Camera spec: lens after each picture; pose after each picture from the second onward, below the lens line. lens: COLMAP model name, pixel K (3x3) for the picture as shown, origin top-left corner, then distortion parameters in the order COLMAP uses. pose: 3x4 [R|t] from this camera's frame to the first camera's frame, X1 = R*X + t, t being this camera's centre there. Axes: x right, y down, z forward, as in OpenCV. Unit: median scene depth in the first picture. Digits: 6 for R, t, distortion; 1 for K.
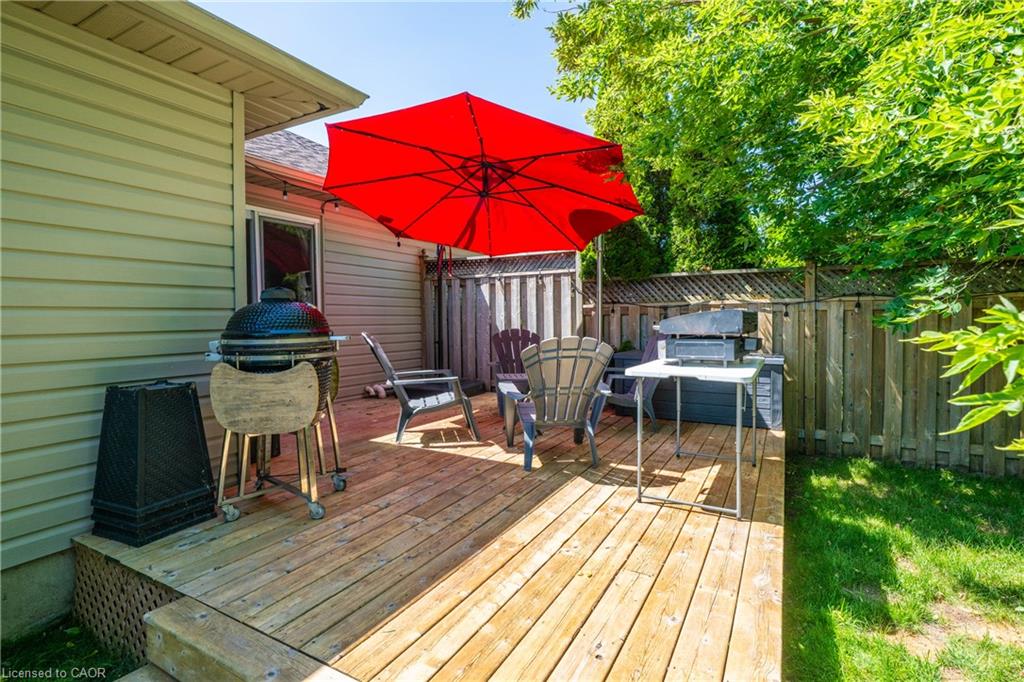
lens RADIAL K [[482.2, 0, 527.8], [0, 482.2, 326.8], [0, 0, 1]] dist [-0.004554, -0.000557]
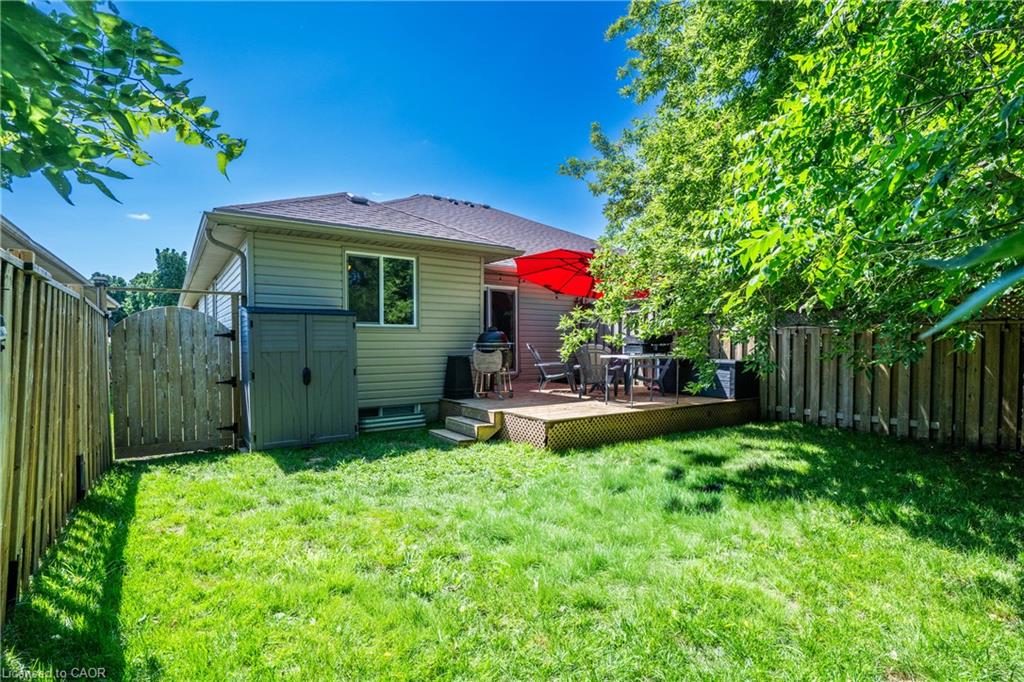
lens RADIAL K [[482.2, 0, 512.6], [0, 482.2, 344.4], [0, 0, 1]] dist [-0.004554, -0.000557]
pose [[0.890644, 0.010119, -0.454589, 0.513007], [-0.015080, 0.999860, -0.007289, 0.025762], [0.454452, 0.013347, 0.890671, -0.864082]]
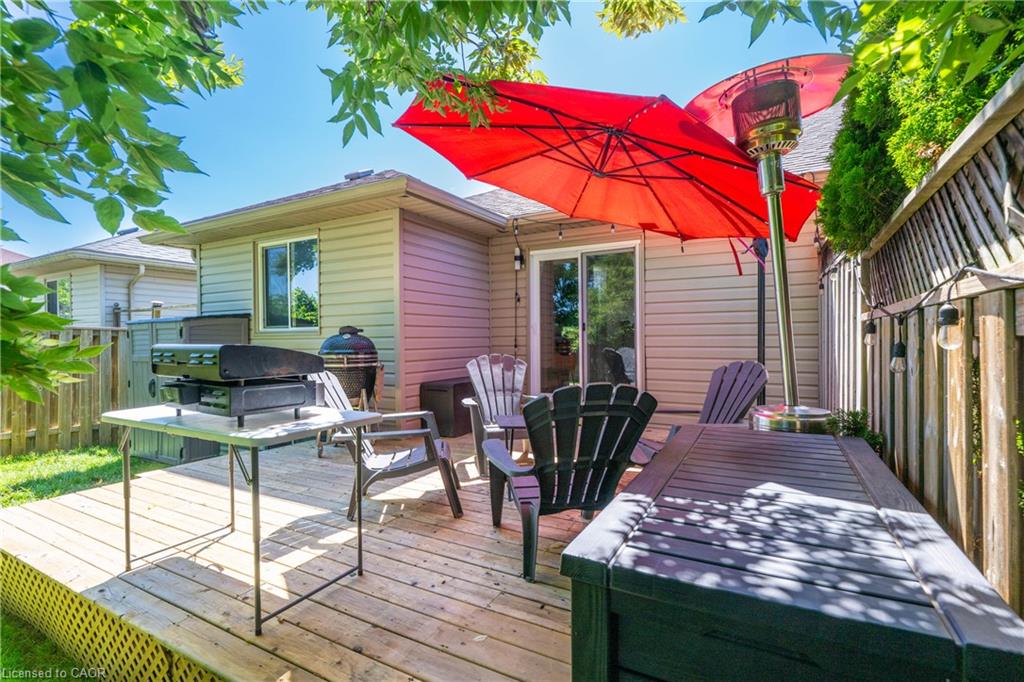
lens RADIAL K [[482.2, 0, 507.9], [0, 482.2, 338.4], [0, 0, 1]] dist [-0.004554, -0.000557]
pose [[-0.013564, 0.012508, -0.999830, 0.680560], [-0.013861, 0.999823, 0.012696, -0.031843], [0.999812, 0.014030, -0.013388, 0.880236]]
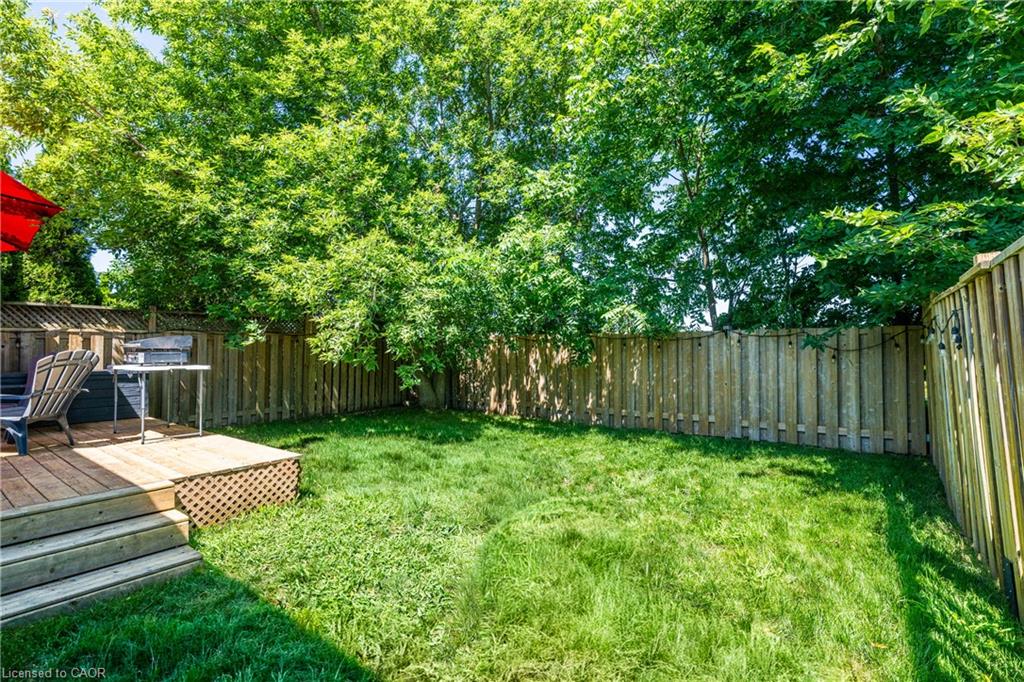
lens RADIAL K [[482.2, 0, 512.4], [0, 482.2, 344.5], [0, 0, 1]] dist [-0.004554, -0.000557]
pose [[0.161046, 0.017619, 0.986790, -0.658752], [0.018523, 0.999611, -0.020871, 0.033695], [-0.986773, 0.021640, 0.160656, -0.314175]]
